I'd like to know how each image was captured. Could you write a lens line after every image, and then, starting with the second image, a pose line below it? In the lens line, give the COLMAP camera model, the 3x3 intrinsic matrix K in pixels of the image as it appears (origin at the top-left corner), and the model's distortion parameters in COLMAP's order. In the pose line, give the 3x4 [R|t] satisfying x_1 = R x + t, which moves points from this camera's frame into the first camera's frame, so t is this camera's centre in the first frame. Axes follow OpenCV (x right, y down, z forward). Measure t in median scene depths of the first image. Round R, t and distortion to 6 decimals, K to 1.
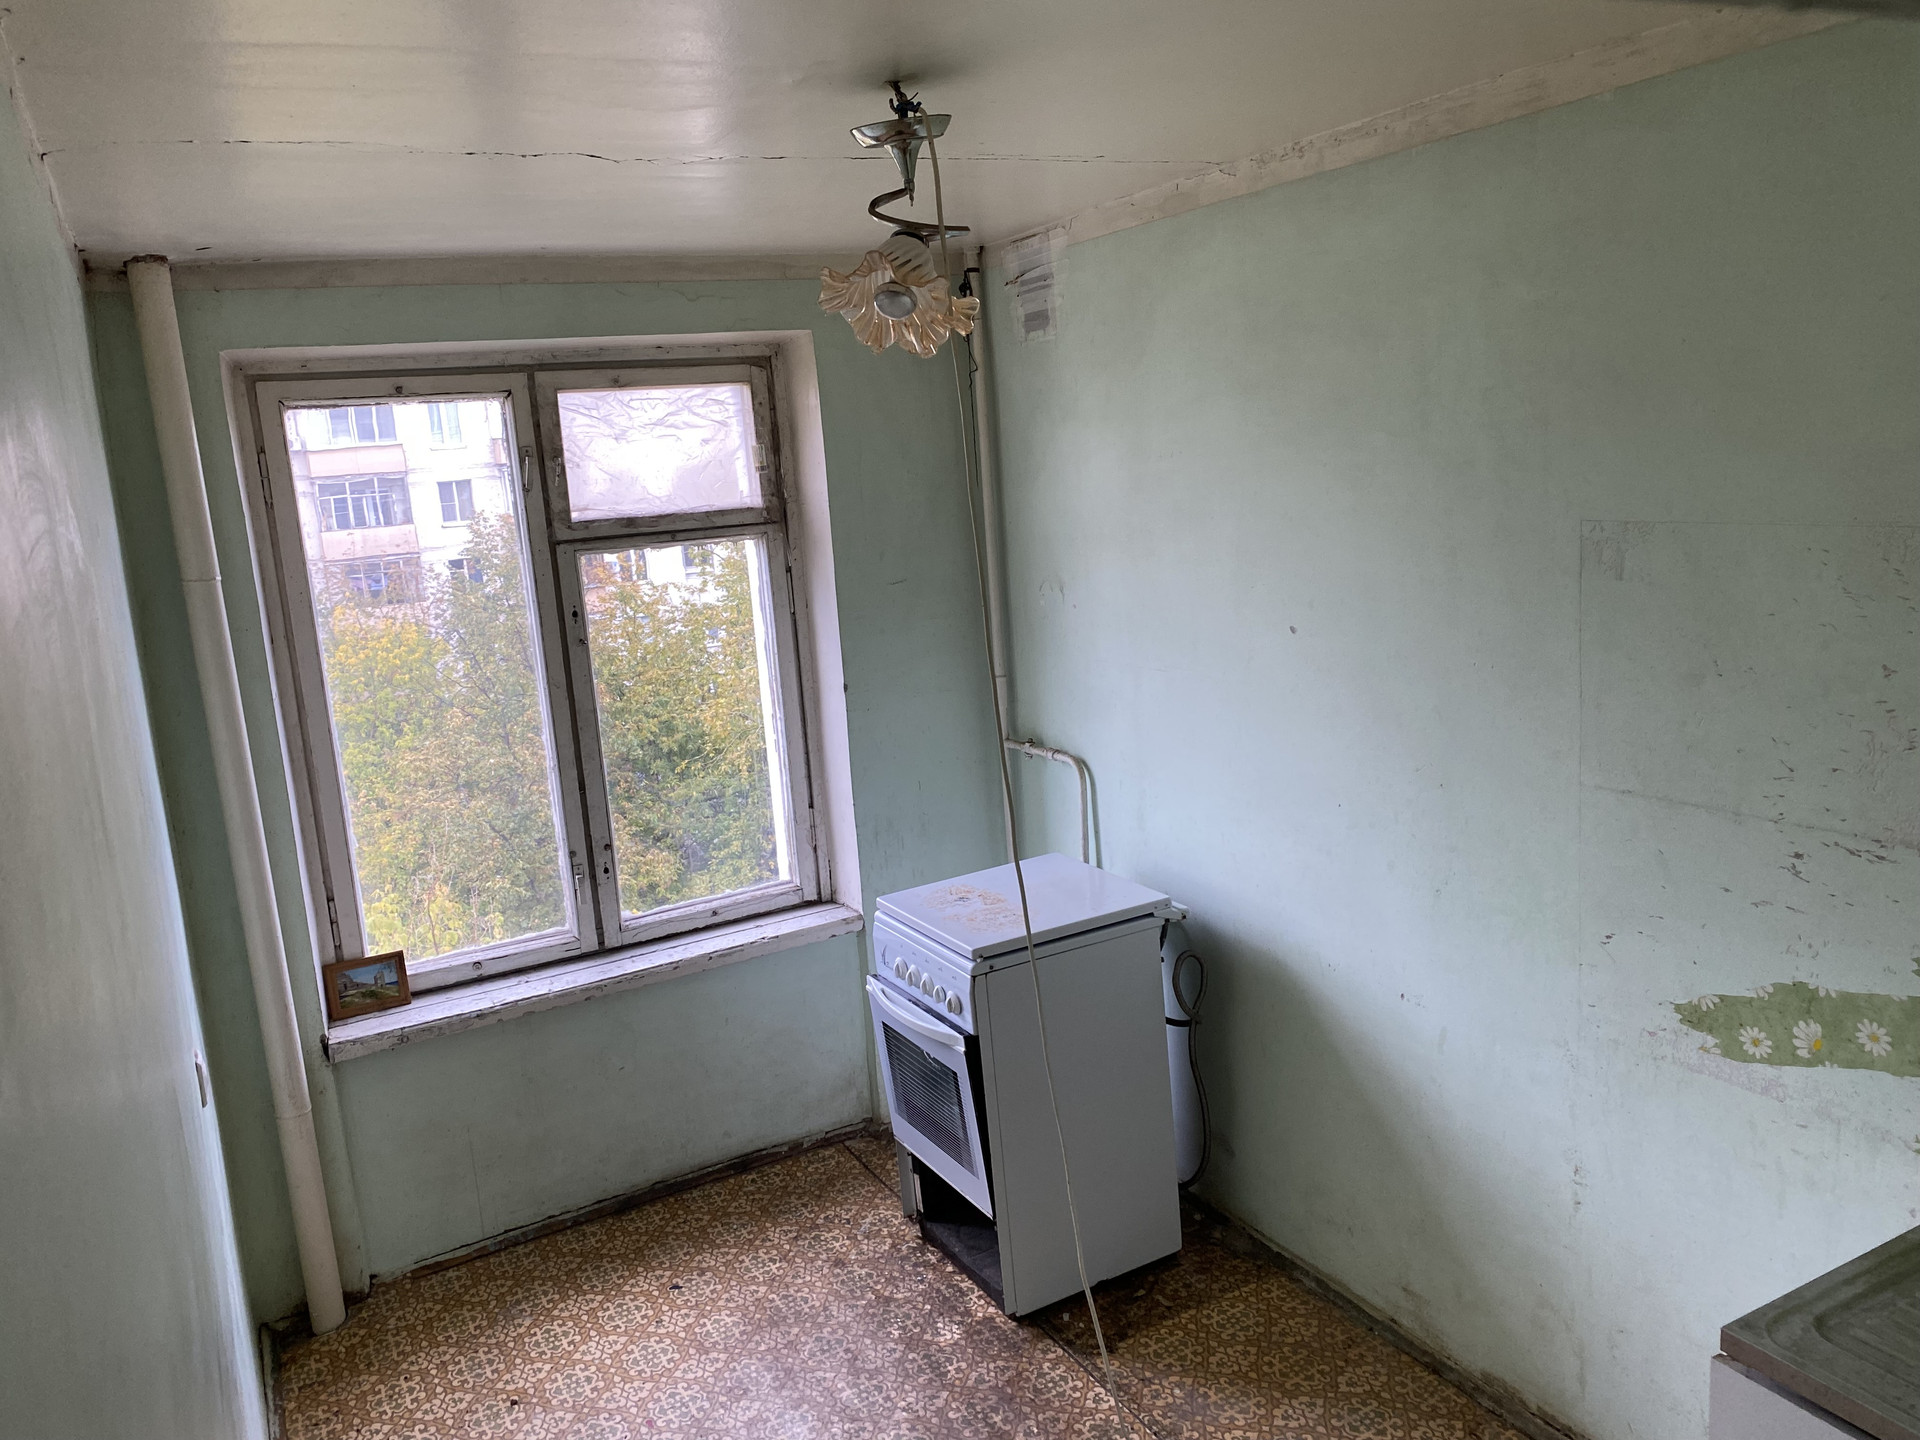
lens RADIAL K [[1454.0, 0, 953.1], [0, 1454.0, 686.4], [0, 0, 1]] dist [0.022299, -0.028900]
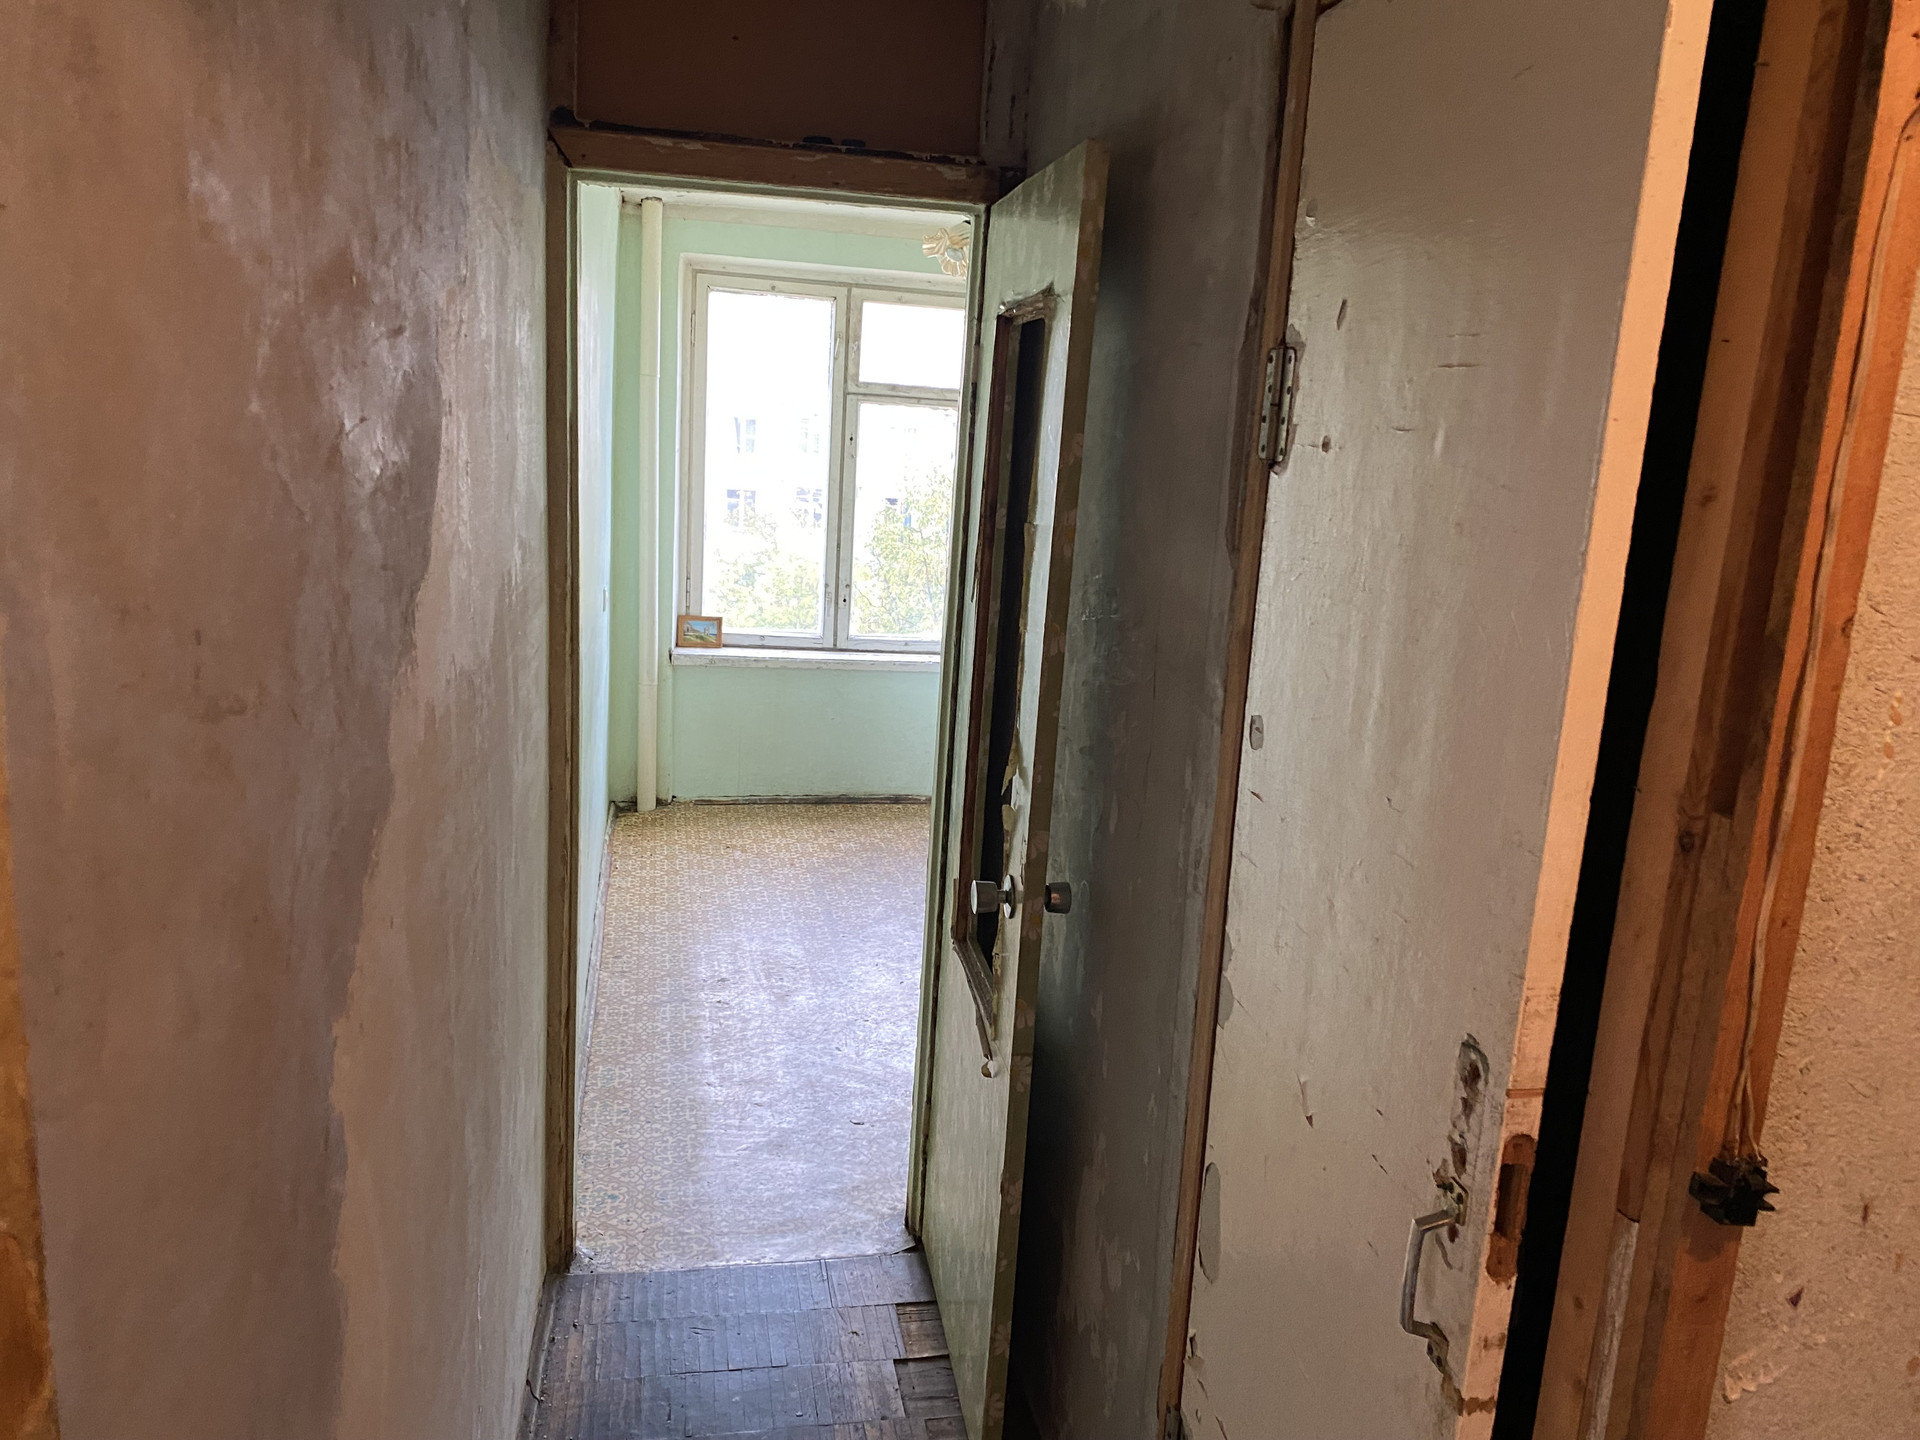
lens RADIAL K [[1454.0, 0, 968.7], [0, 1454.0, 729.2], [0, 0, 1]] dist [0.022299, -0.028900]
pose [[0.949058, 0.185286, -0.254868, 0.358937], [-0.178382, 0.982682, 0.050155, 0.173469], [0.259748, -0.002136, 0.965674, -0.576712]]
